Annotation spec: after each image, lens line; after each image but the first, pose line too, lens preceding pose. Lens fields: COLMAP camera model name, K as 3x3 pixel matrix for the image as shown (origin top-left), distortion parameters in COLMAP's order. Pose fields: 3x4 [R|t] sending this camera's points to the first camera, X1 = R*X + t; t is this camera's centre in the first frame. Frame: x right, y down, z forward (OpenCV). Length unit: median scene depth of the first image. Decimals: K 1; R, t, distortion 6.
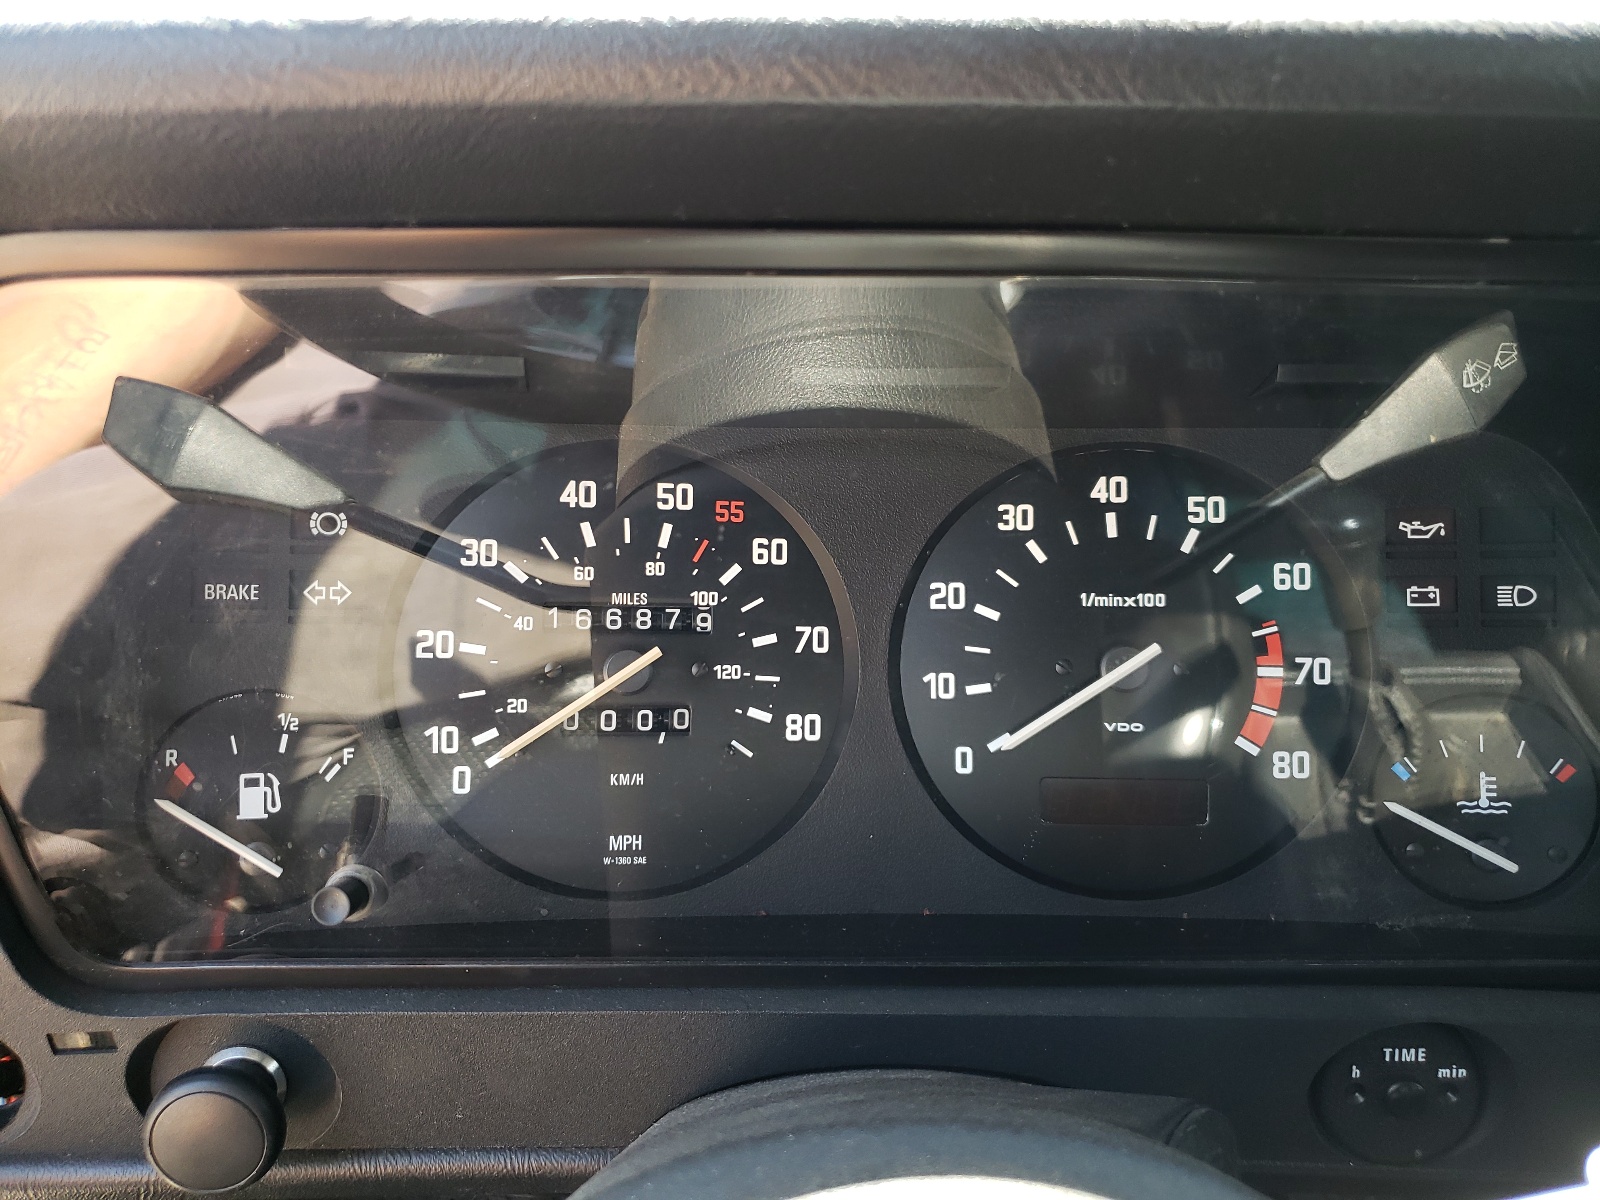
lens RADIAL K [[1262.3, 0, 827.9], [0, 1262.3, 599.0], [0, 0, 1]] dist [0.027211, 0.002230]
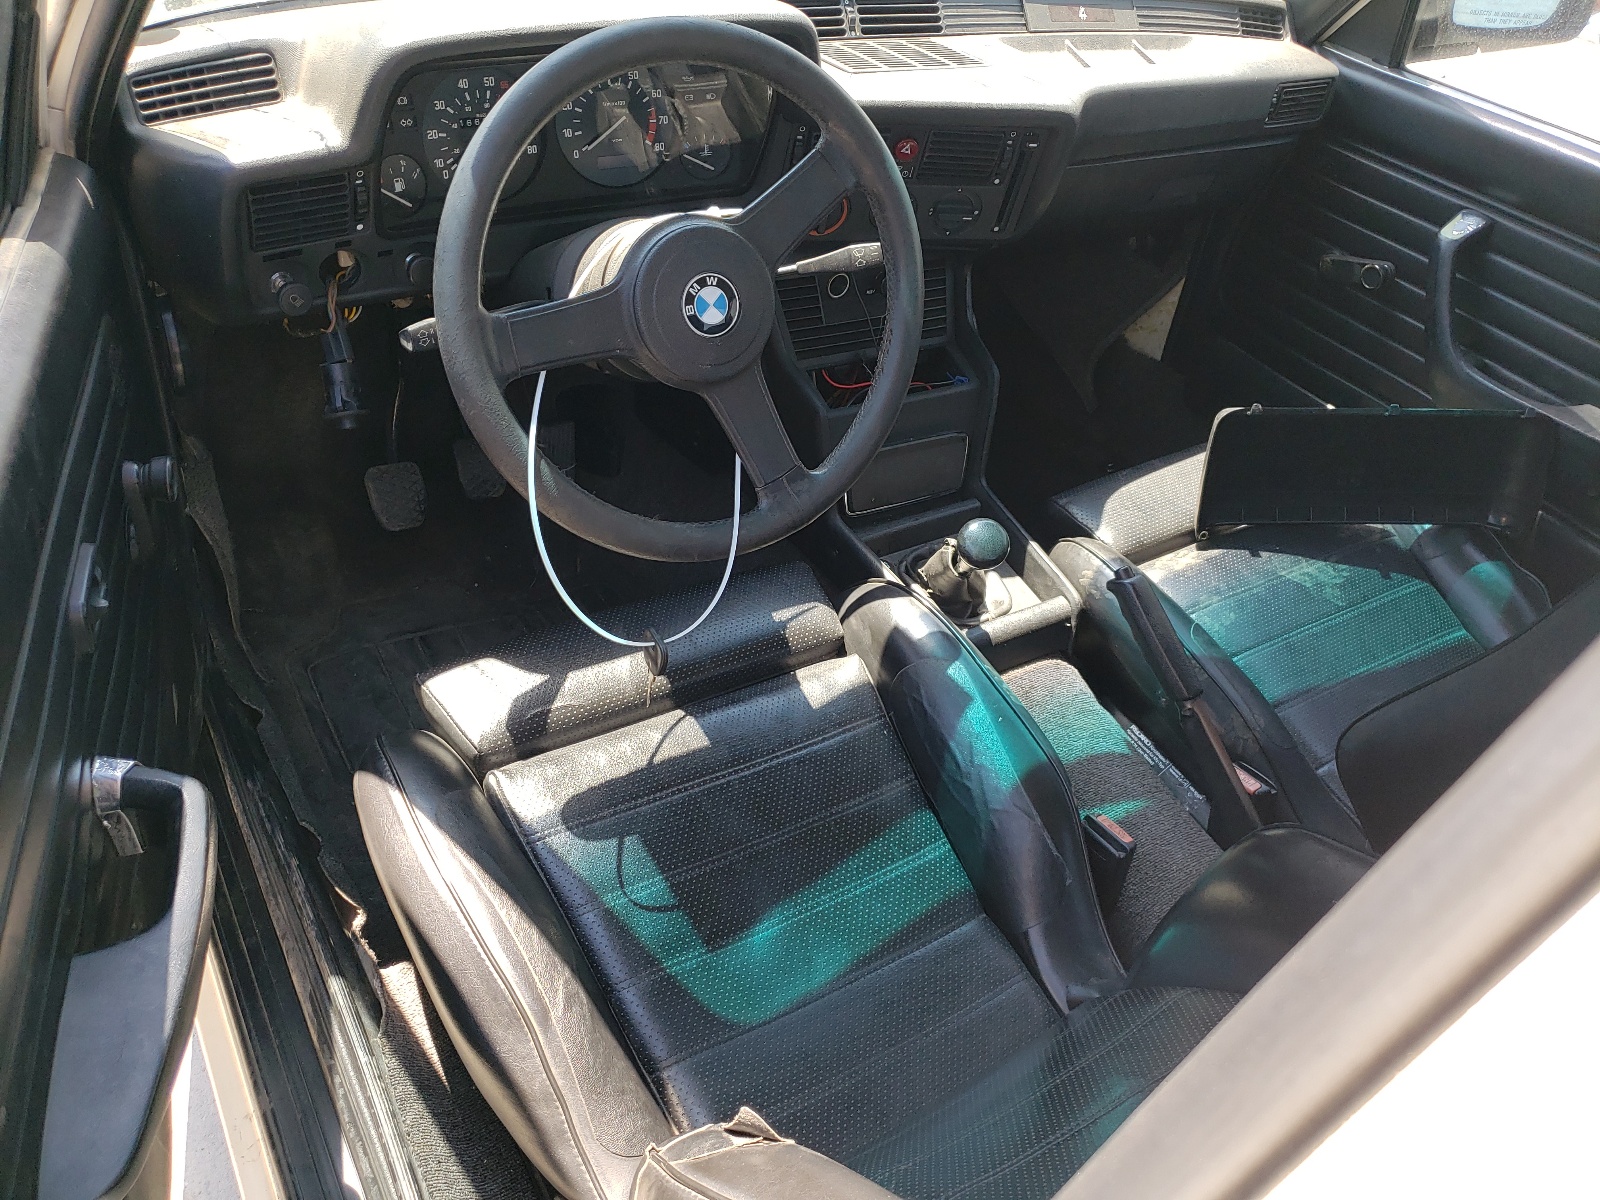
lens RADIAL K [[1252.9, 0, 800.0], [0, 1252.9, 600.0], [0, 0, 1]] dist [-0.000209, -0.046412]
pose [[0.863774, -0.253124, 0.435687, -1.211954], [0.015611, 0.877692, 0.478970, -0.453530], [-0.503638, -0.406921, 0.762079, -2.541963]]
